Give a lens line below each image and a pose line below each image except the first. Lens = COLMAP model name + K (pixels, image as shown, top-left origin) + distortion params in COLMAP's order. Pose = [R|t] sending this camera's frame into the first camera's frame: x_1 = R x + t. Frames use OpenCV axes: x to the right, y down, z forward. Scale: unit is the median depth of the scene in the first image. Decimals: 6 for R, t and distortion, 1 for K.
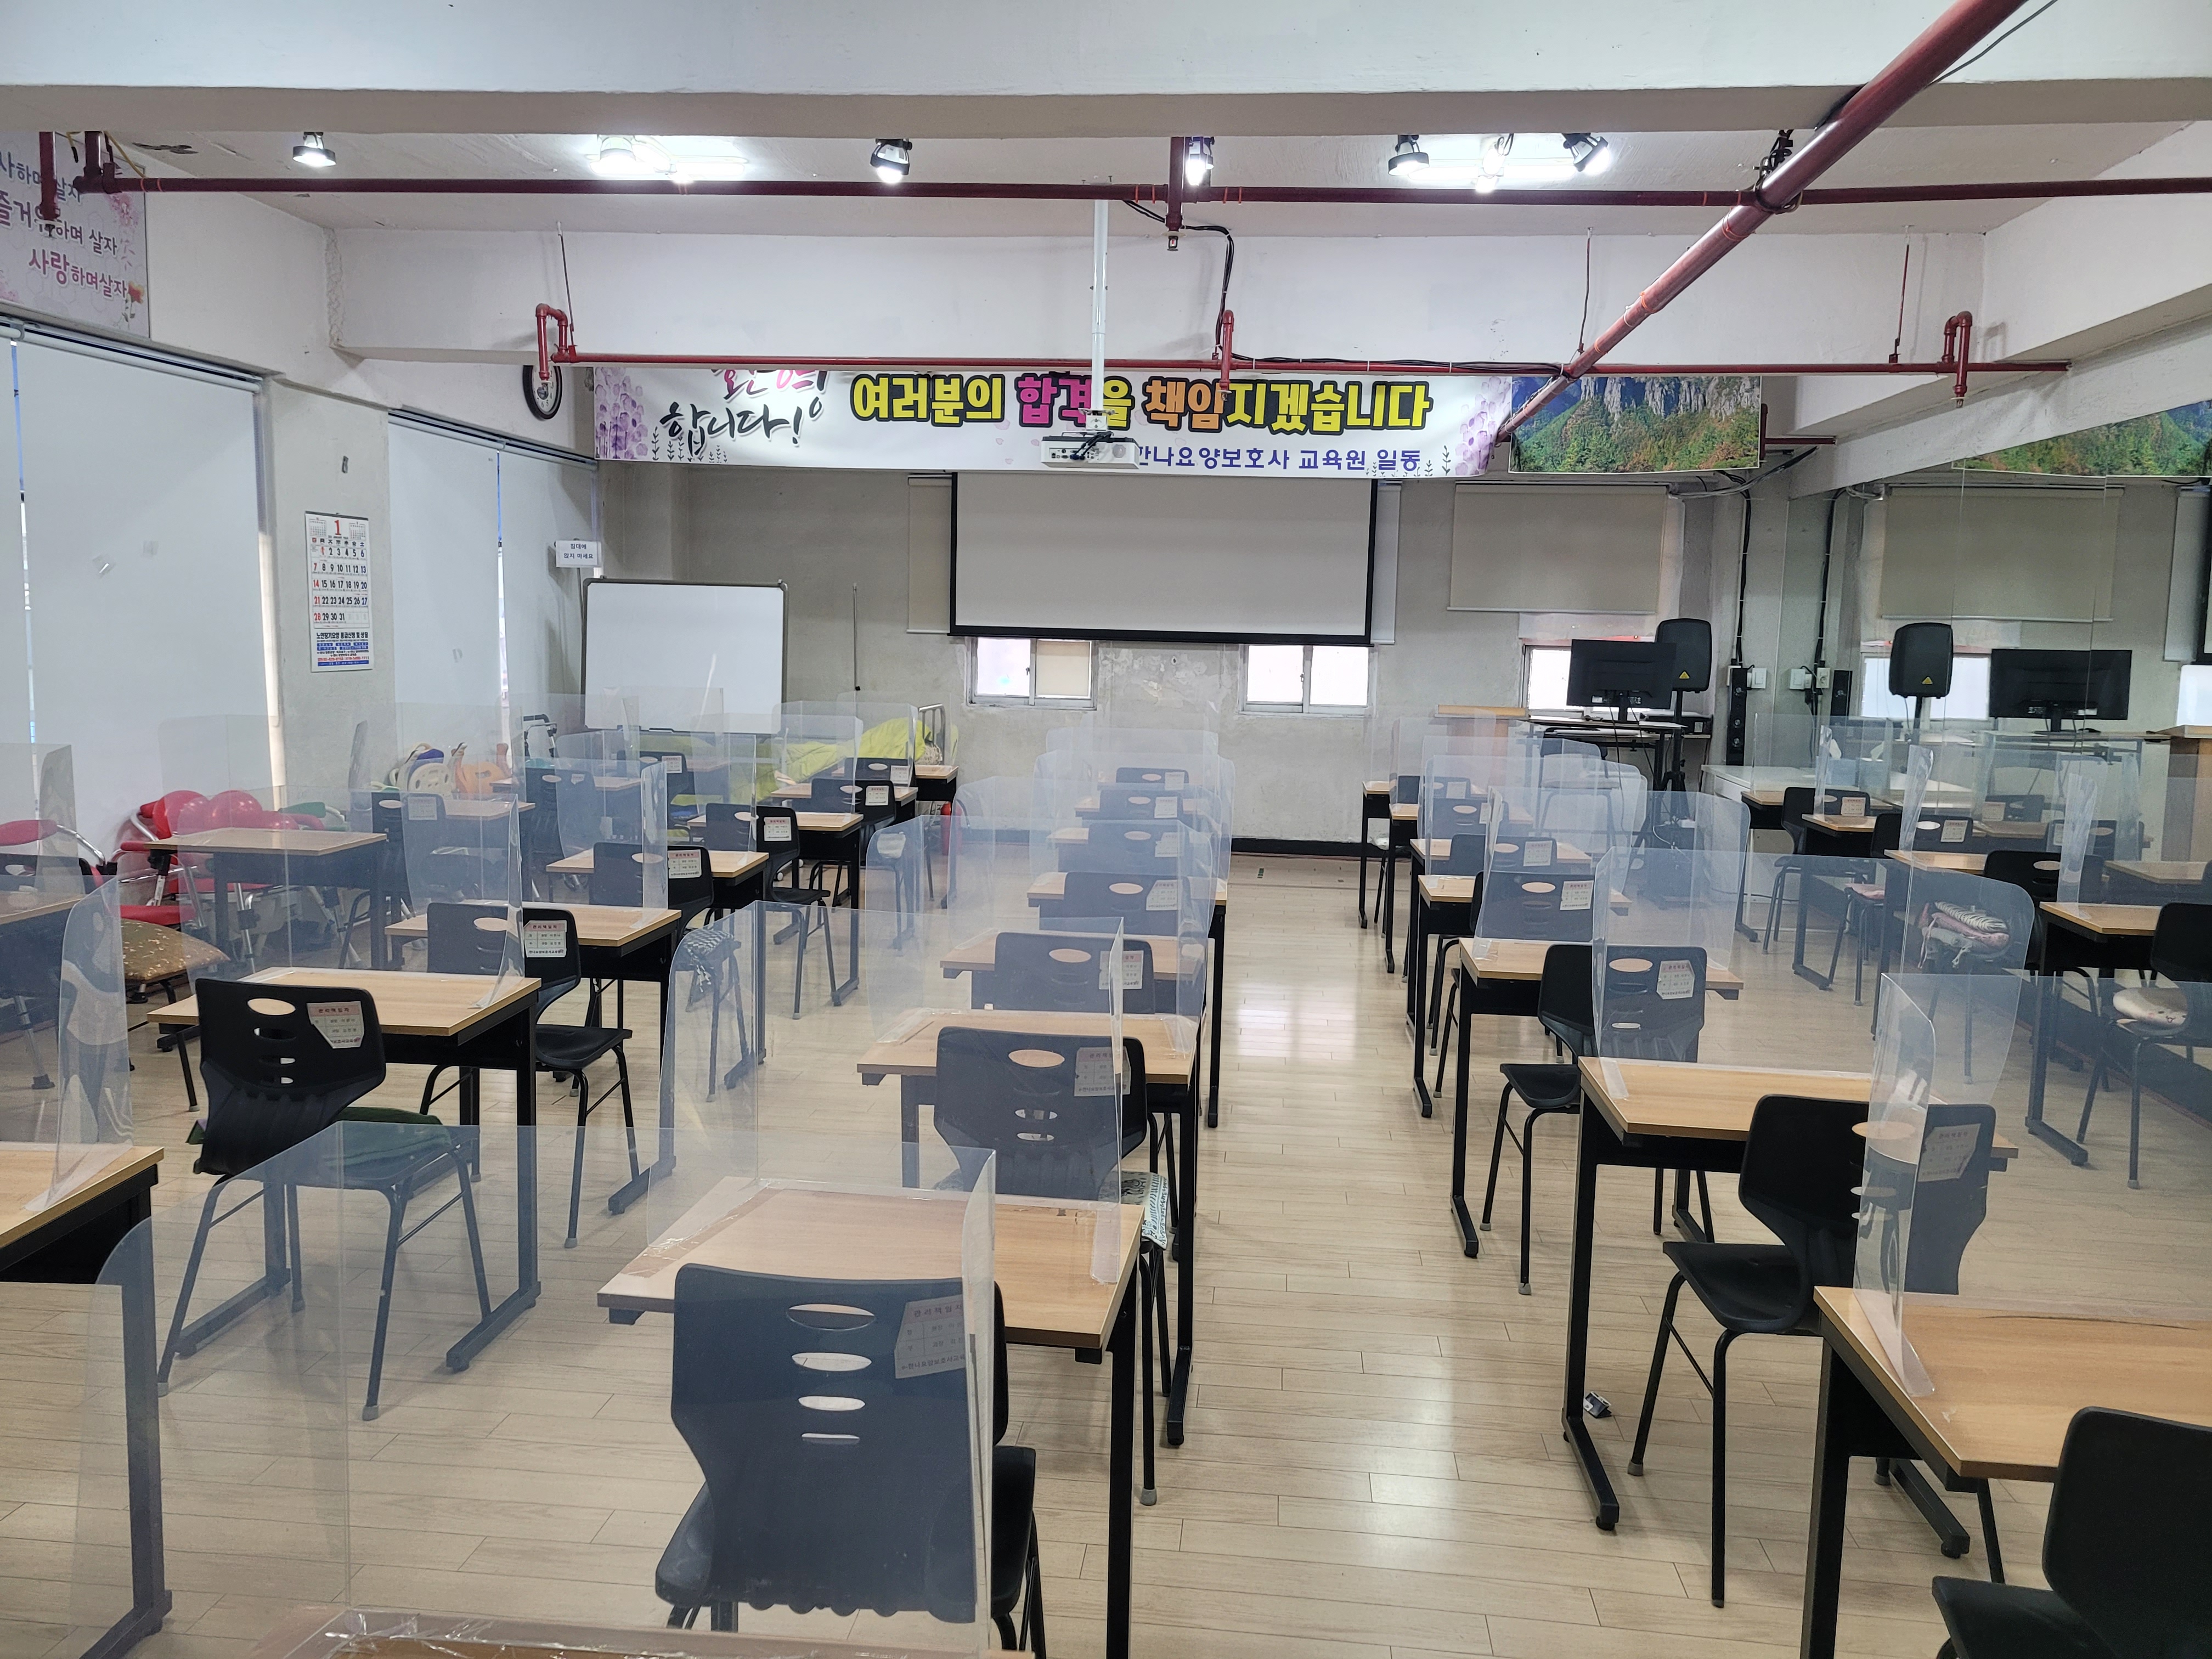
lens RADIAL K [[1669.2, 0, 1110.3], [0, 1669.2, 829.0], [0, 0, 1]] dist [0.064512, -0.019020]
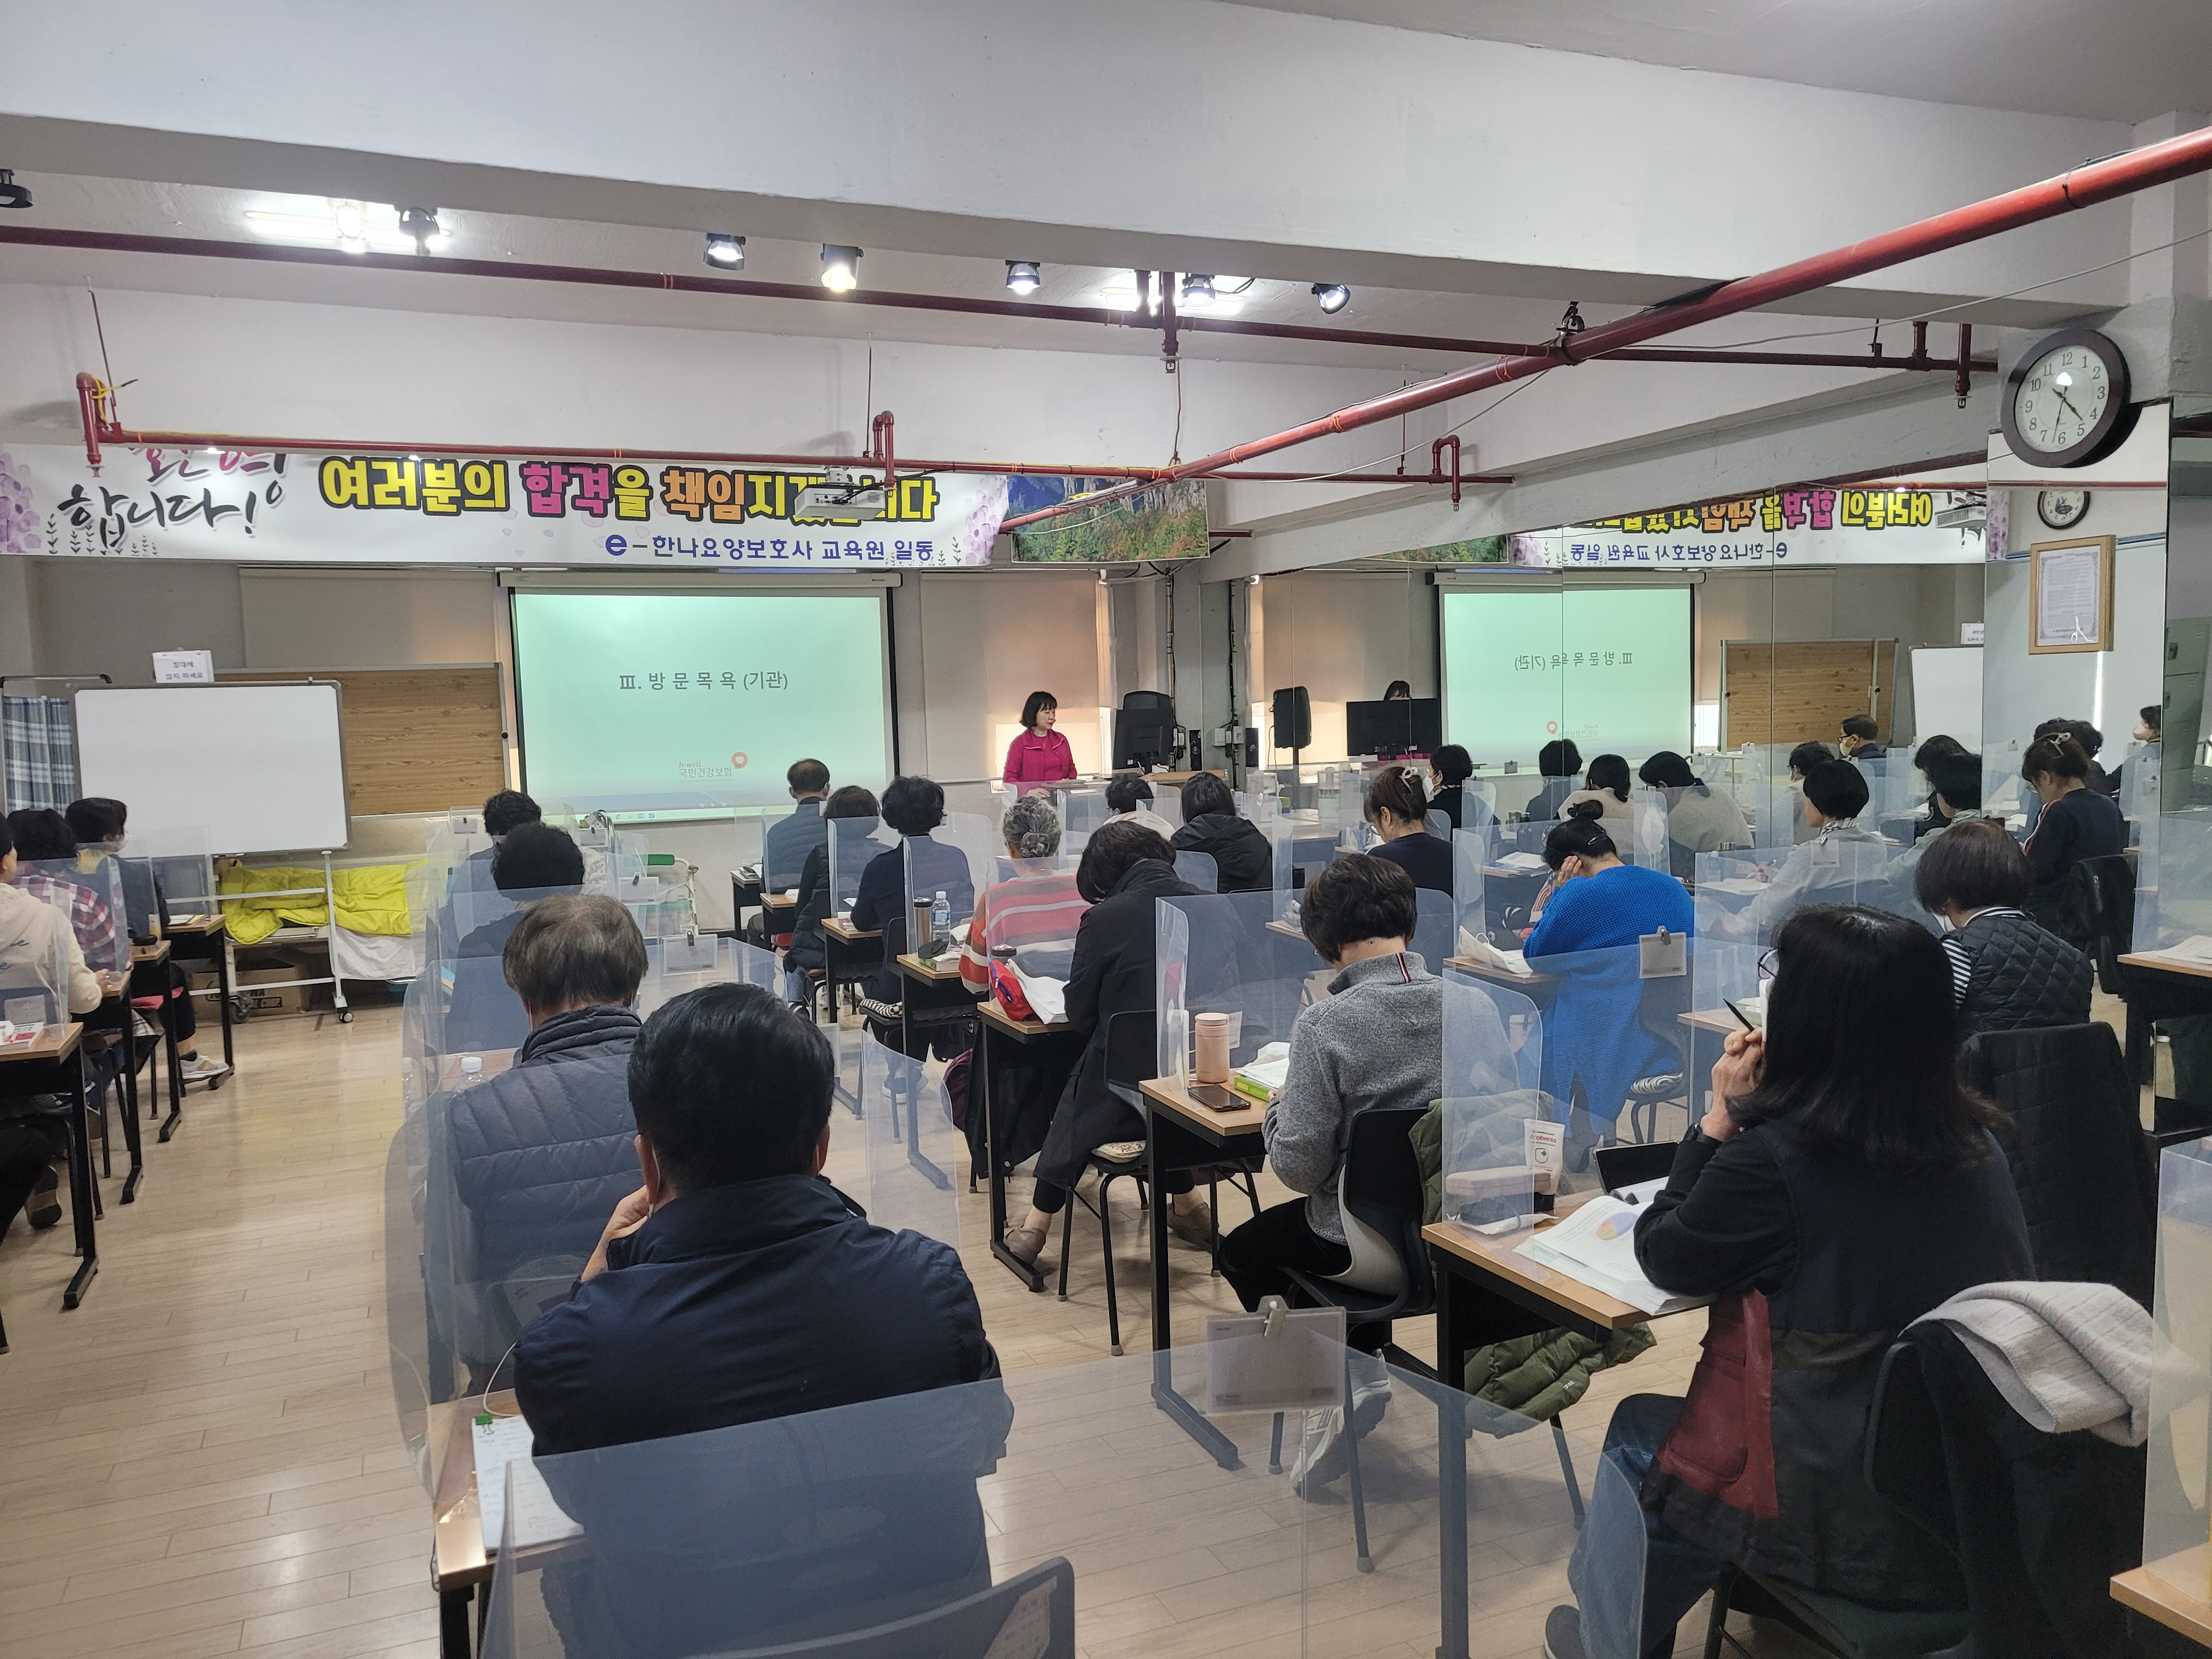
lens RADIAL K [[1669.2, 0, 1115.0], [0, 1669.2, 826.4], [0, 0, 1]] dist [0.064512, -0.019020]
pose [[0.878059, -0.085994, 0.470763, -0.224577], [0.108593, 0.993864, -0.020998, -0.013070], [-0.466069, 0.069559, 0.882010, 0.031364]]
